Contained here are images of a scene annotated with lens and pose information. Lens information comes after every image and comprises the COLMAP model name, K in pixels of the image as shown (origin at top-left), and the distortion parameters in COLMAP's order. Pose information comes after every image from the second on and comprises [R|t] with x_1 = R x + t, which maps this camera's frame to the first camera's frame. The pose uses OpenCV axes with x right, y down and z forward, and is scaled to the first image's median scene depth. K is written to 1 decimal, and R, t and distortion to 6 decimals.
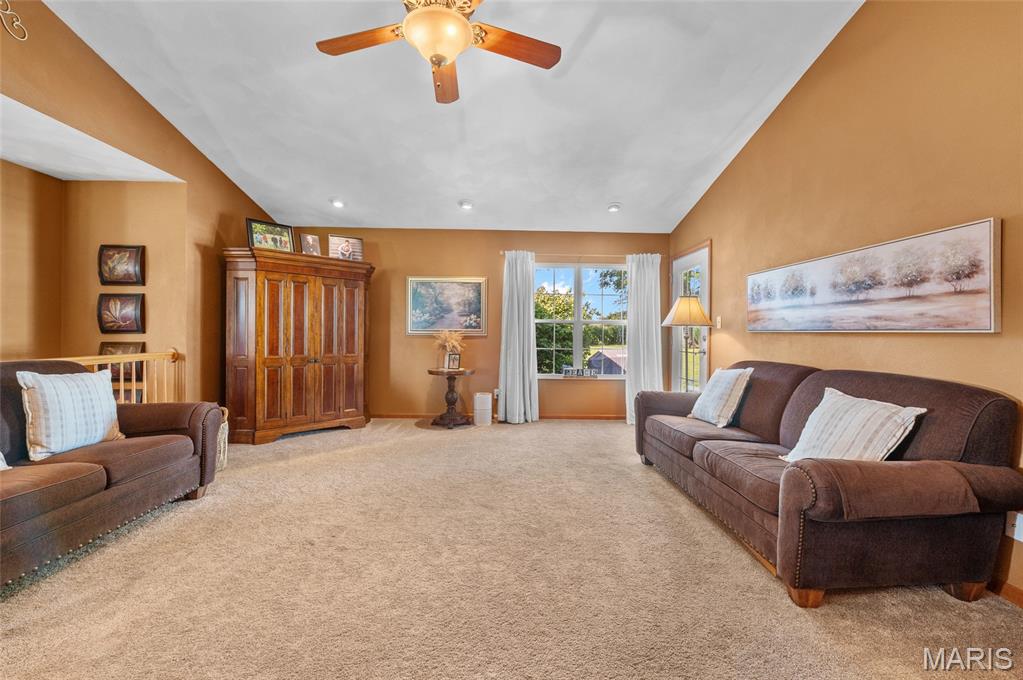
lens RADIAL K [[402.7, 0, 512.8], [0, 402.7, 334.2], [0, 0, 1]] dist [-0.001721, -0.002361]
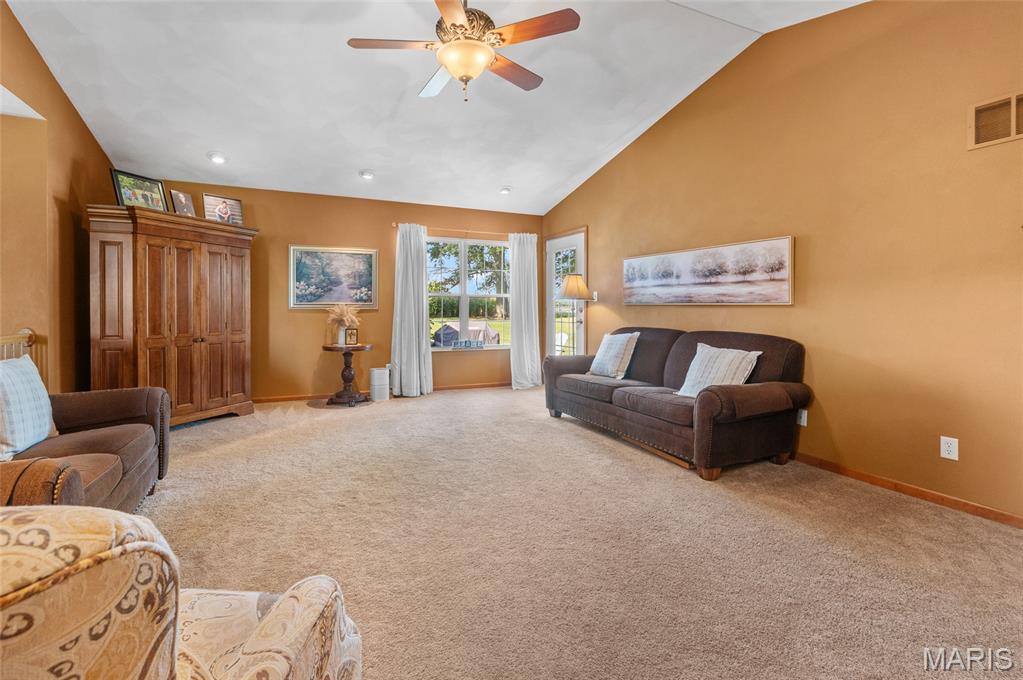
lens RADIAL K [[449.1, 0, 475.8], [0, 449.1, 310.5], [0, 0, 1]] dist [-0.001272, -0.000049]
pose [[0.933296, -0.009996, 0.358970, -0.311141], [0.007112, 0.999931, 0.009355, -0.002756], [-0.359038, -0.006178, 0.933302, -0.125119]]
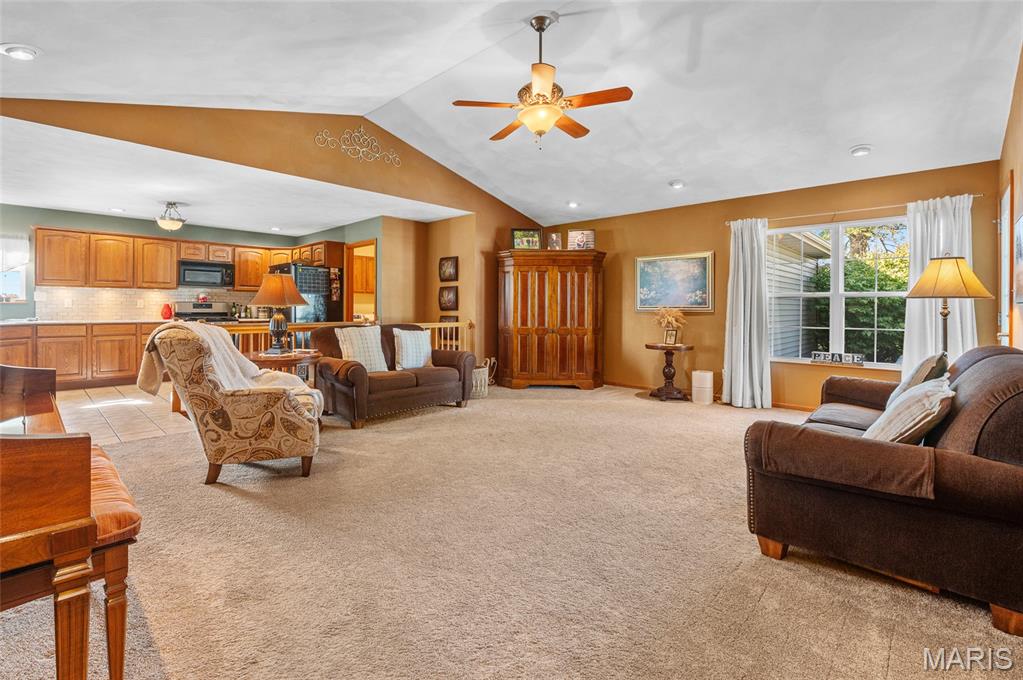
lens RADIAL K [[458.0, 0, 494.9], [0, 458.0, 309.6], [0, 0, 1]] dist [-0.015877, -0.000187]
pose [[0.702522, -0.004499, -0.711648, 0.455945], [0.000160, 0.999981, -0.006164, 0.005122], [0.711662, 0.004217, 0.702510, -0.172163]]
